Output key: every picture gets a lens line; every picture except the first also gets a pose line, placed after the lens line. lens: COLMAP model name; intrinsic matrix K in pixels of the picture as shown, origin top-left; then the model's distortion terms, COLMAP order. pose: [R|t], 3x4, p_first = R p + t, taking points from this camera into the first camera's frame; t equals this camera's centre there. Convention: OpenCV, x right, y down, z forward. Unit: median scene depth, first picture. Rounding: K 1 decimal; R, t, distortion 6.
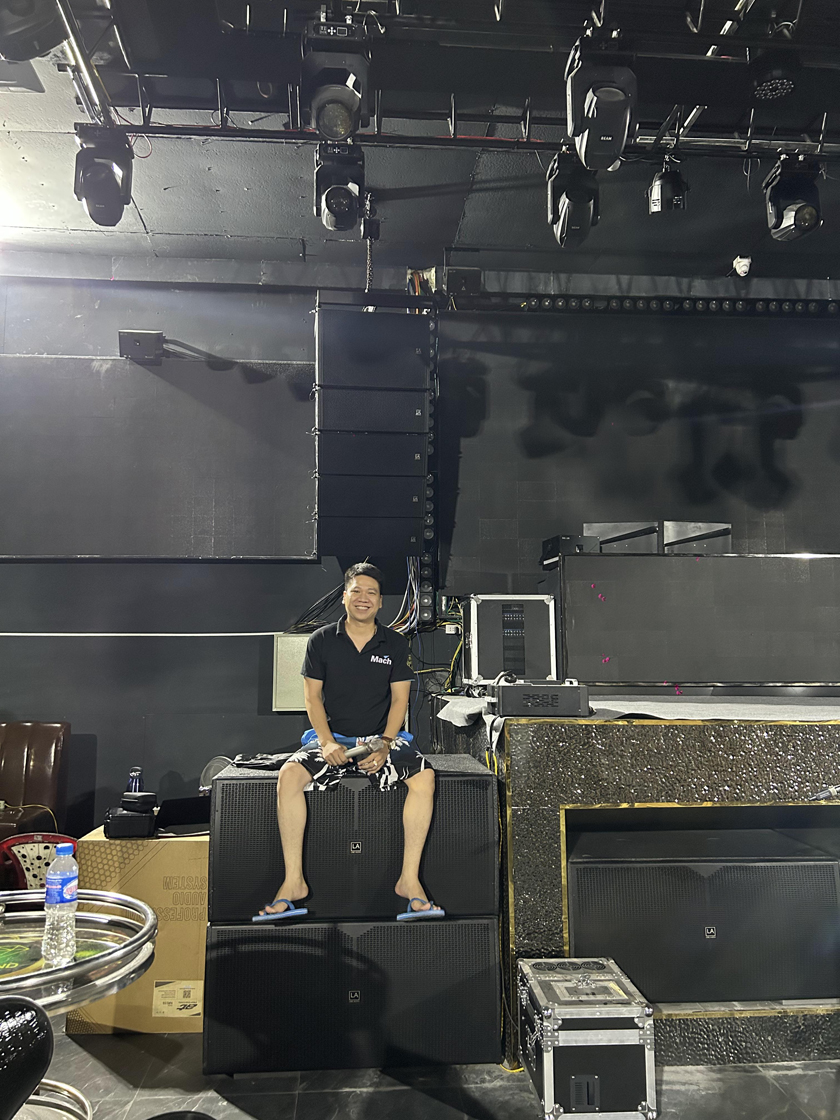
lens RADIAL K [[834.7, 0, 398.4], [0, 834.7, 564.2], [0, 0, 1]] dist [0.070656, -0.075476]
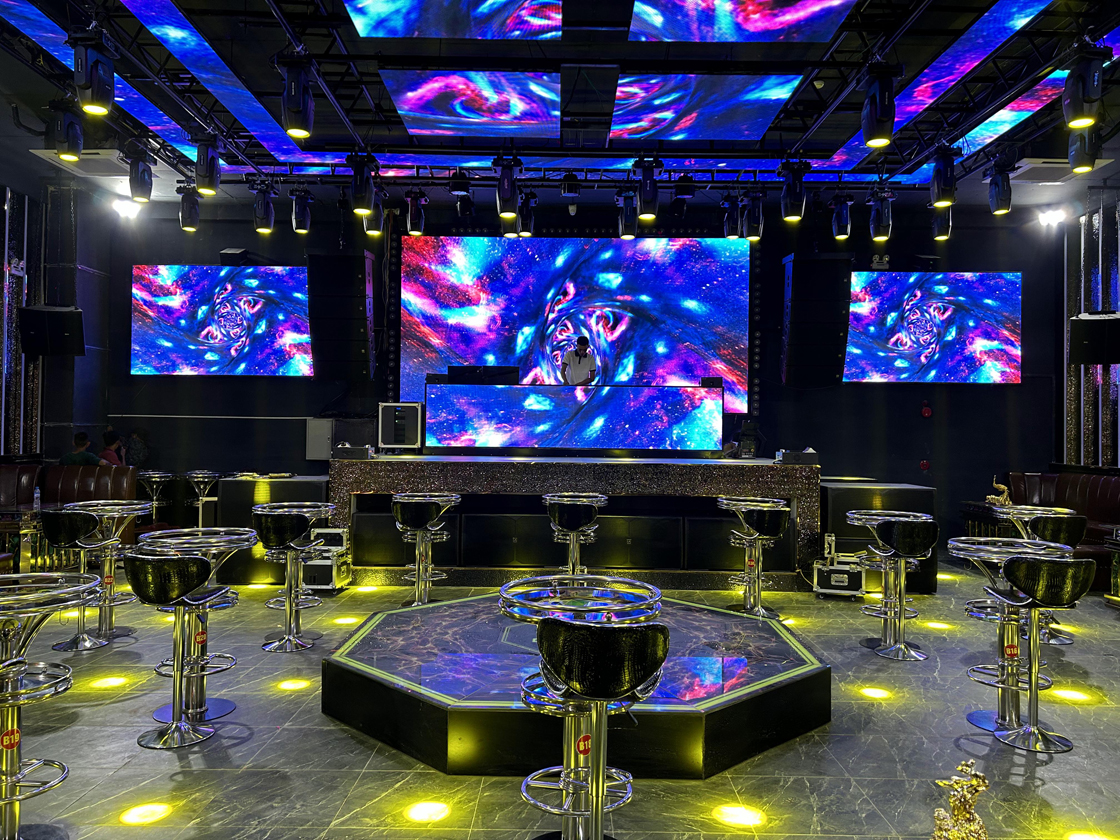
lens RADIAL K [[834.7, 0, 562.2], [0, 834.7, 410.5], [0, 0, 1]] dist [0.070656, -0.075476]
pose [[0.998326, 0.008350, -0.057232, 0.502193], [-0.002659, 0.995104, 0.098801, -0.114850], [0.057777, -0.098483, 0.993460, -0.781852]]
